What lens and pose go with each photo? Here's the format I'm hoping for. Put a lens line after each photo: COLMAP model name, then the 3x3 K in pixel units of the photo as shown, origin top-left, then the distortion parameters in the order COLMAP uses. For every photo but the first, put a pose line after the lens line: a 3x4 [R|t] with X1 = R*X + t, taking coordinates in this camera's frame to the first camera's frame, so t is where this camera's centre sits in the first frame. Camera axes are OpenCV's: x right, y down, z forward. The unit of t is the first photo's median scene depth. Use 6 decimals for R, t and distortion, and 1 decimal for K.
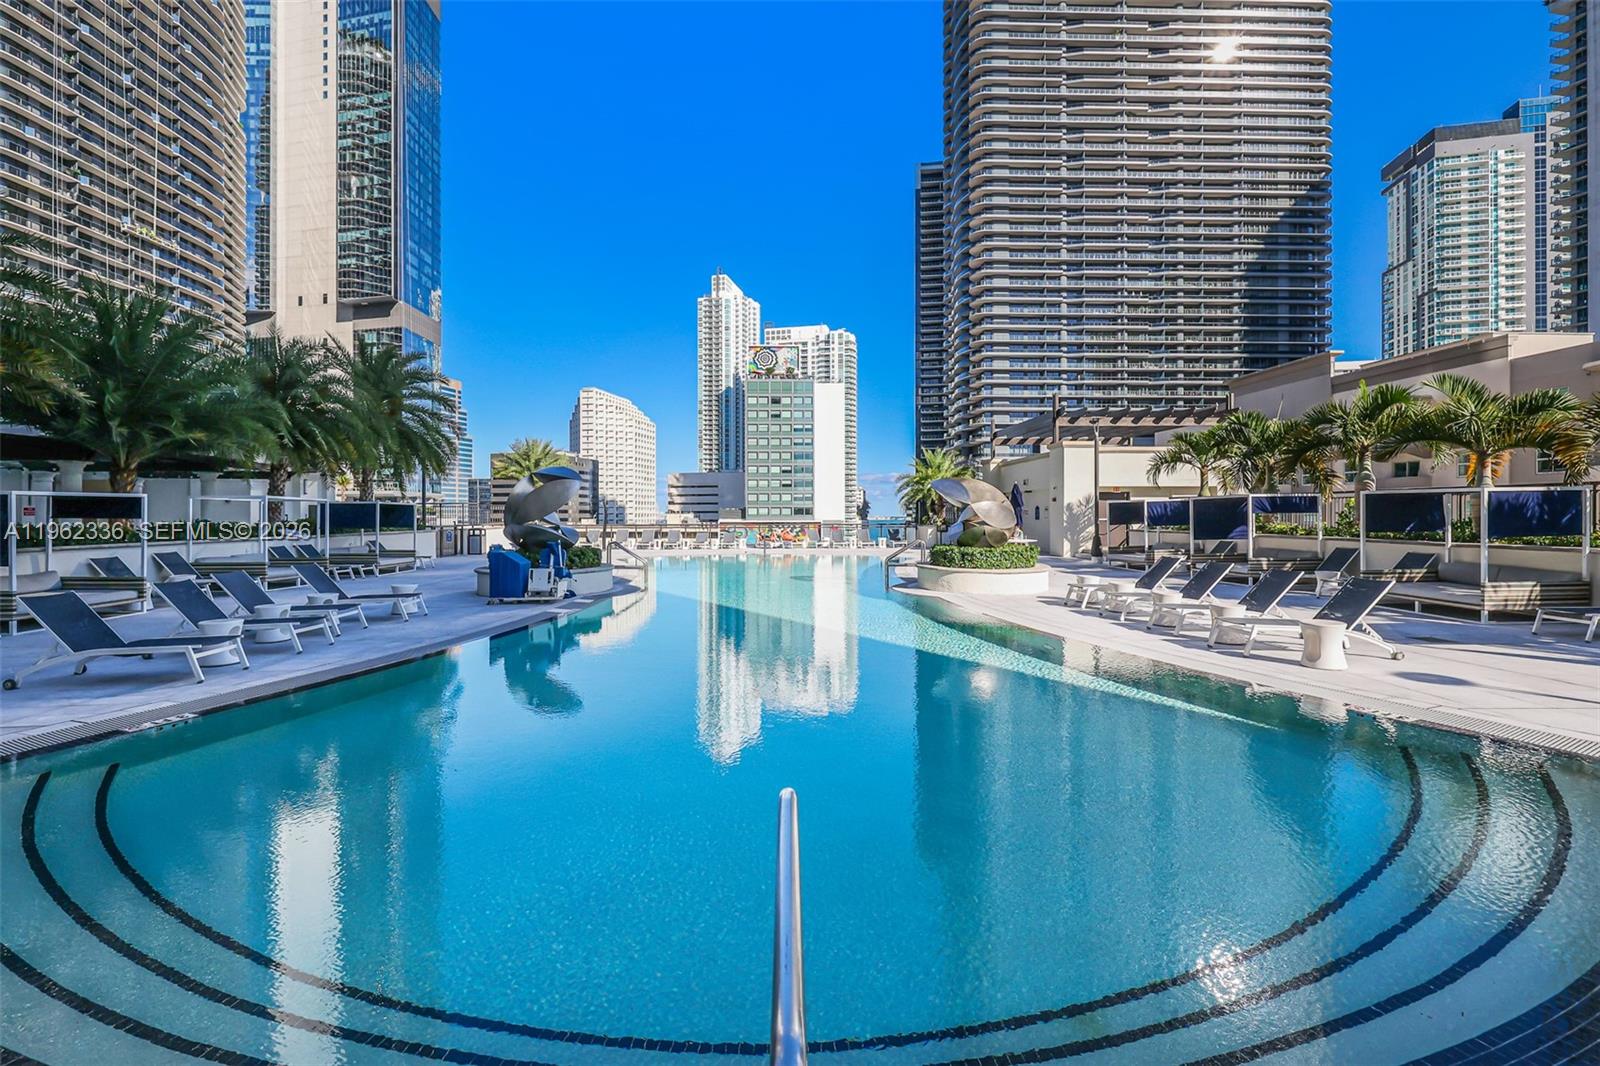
lens RADIAL K [[685.9, 0, 793.6], [0, 685.9, 523.6], [0, 0, 1]] dist [-0.001455, -0.000233]
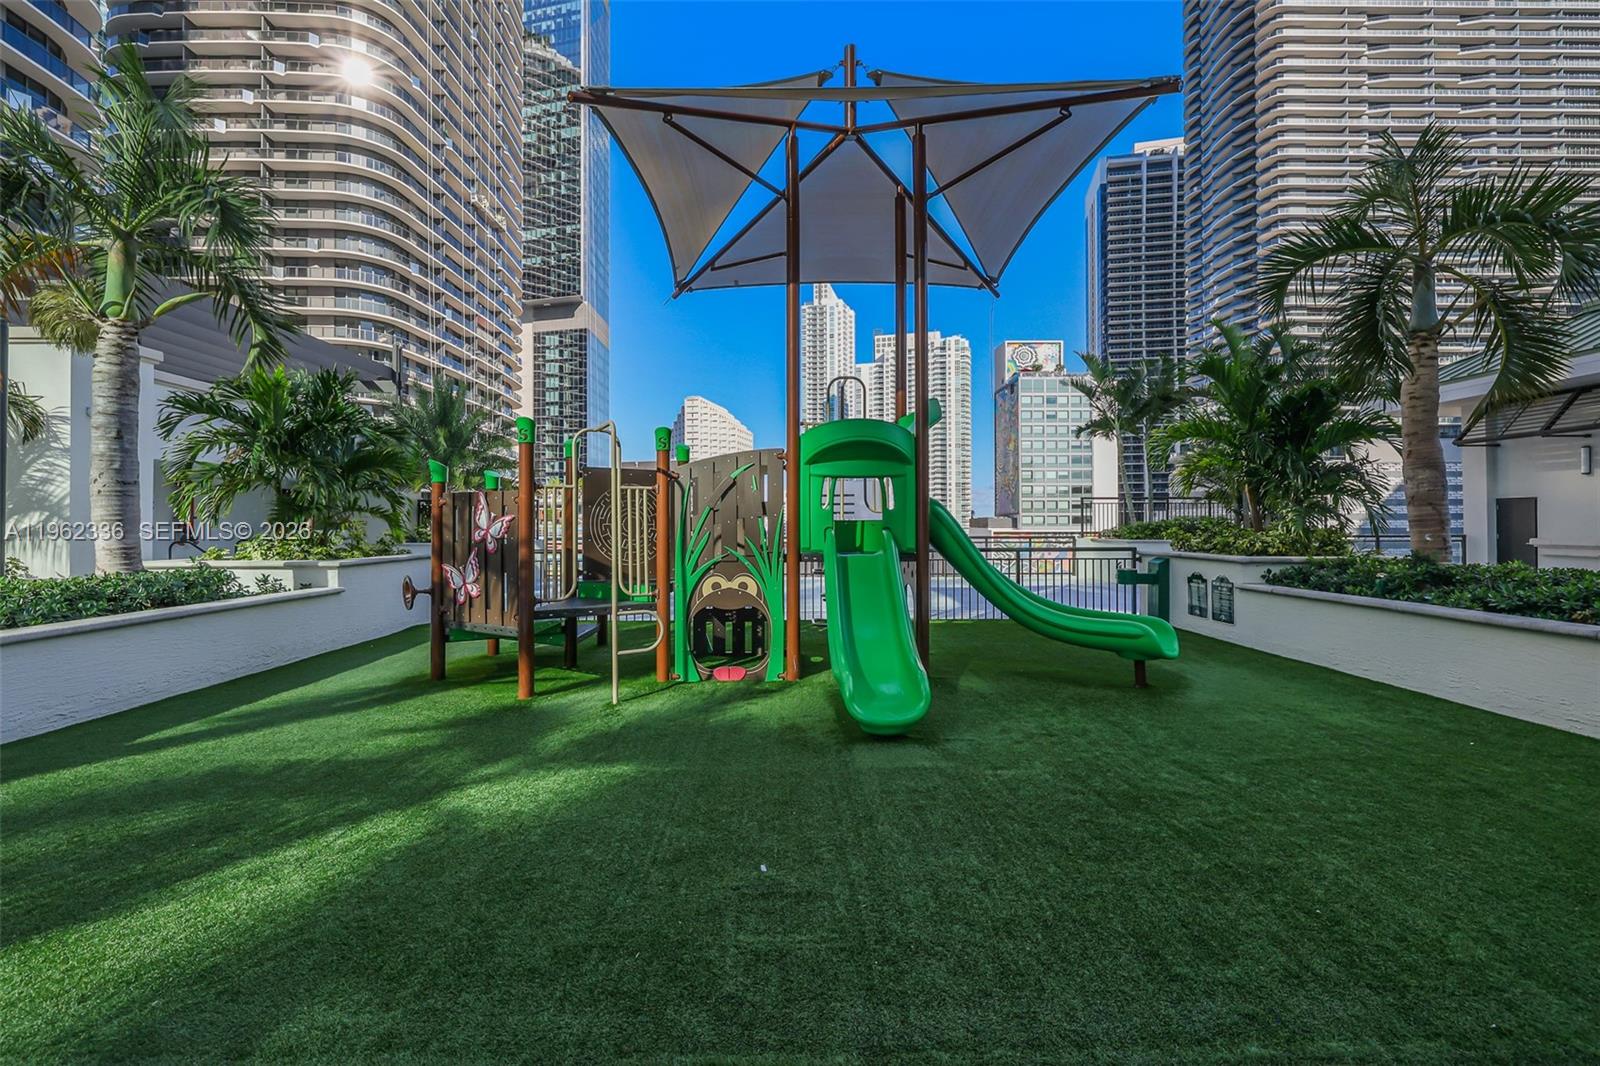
lens RADIAL K [[685.9, 0, 848.8], [0, 685.9, 527.4], [0, 0, 1]] dist [-0.001455, -0.000233]
pose [[0.999787, 0.000702, -0.020620, -0.185192], [-0.000887, 0.999959, -0.008958, 0.000152], [0.020613, 0.008975, 0.999747, 0.050127]]
